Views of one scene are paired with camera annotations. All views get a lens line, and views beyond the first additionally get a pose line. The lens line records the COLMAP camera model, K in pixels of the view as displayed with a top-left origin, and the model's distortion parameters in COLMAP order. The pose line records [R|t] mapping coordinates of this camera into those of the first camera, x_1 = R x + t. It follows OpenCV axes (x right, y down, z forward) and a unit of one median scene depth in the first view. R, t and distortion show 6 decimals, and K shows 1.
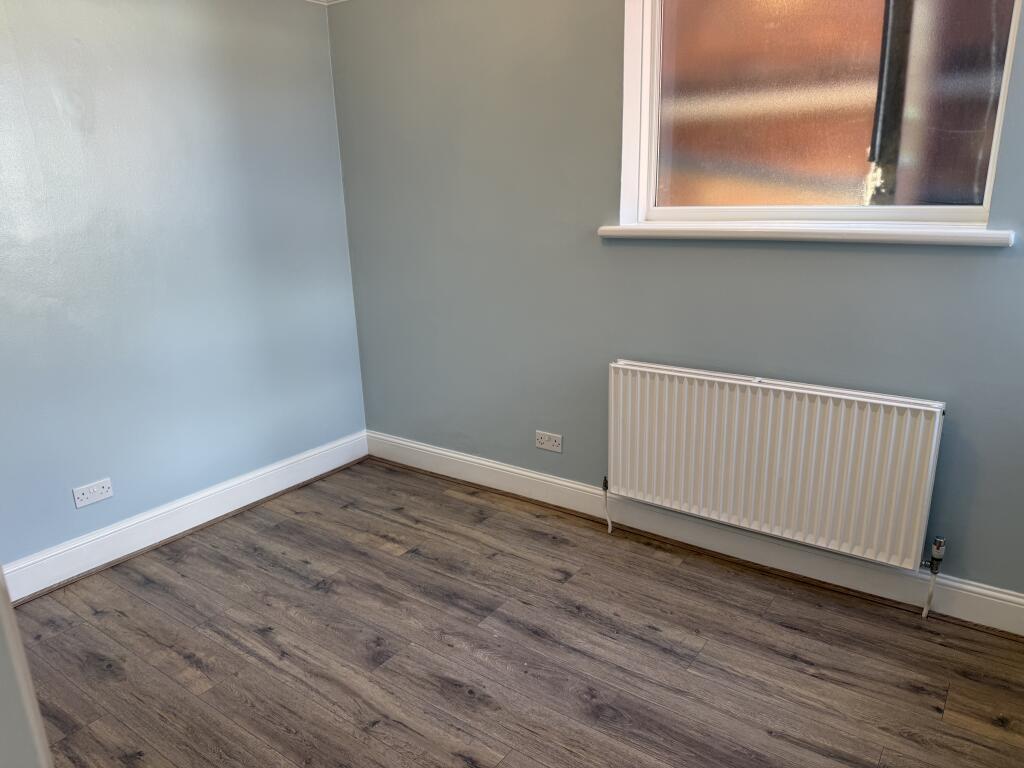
lens RADIAL K [[722.0, 0, 514.6], [0, 722.0, 401.7], [0, 0, 1]] dist [0.083945, -0.115687]
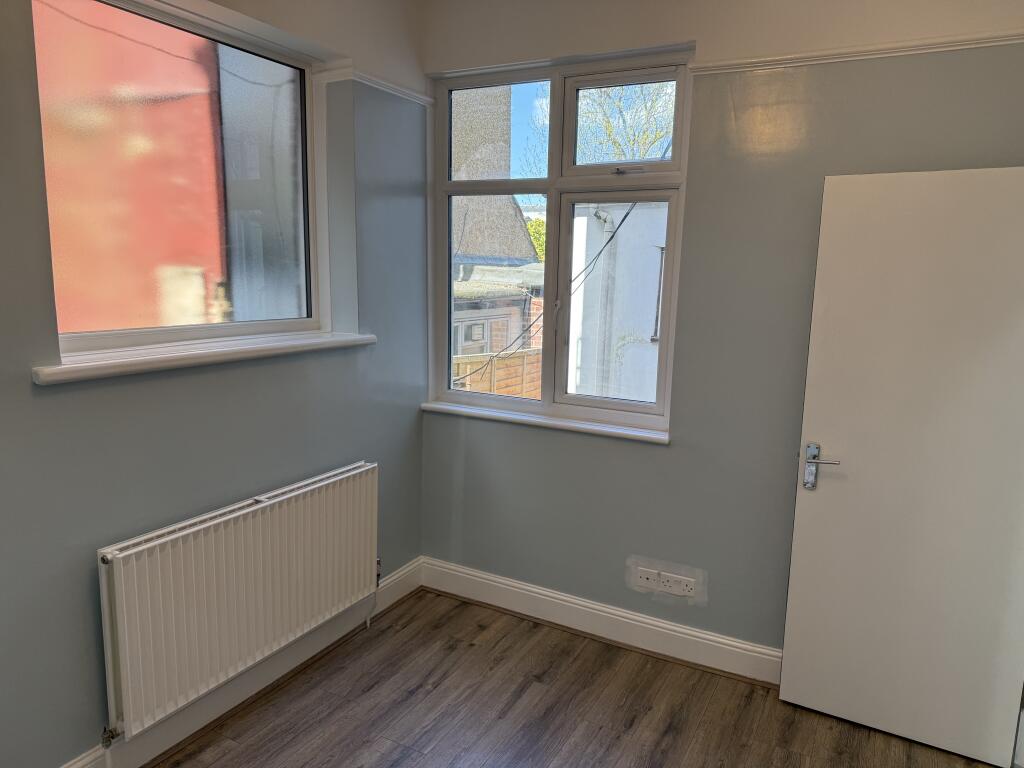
lens RADIAL K [[722.0, 0, 514.6], [0, 722.0, 401.7], [0, 0, 1]] dist [0.083945, -0.115687]
pose [[-0.148250, -0.153153, 0.977019, -0.708436], [0.269142, 0.944398, 0.188878, -0.267374], [-0.951622, 0.290958, -0.098787, 0.800227]]
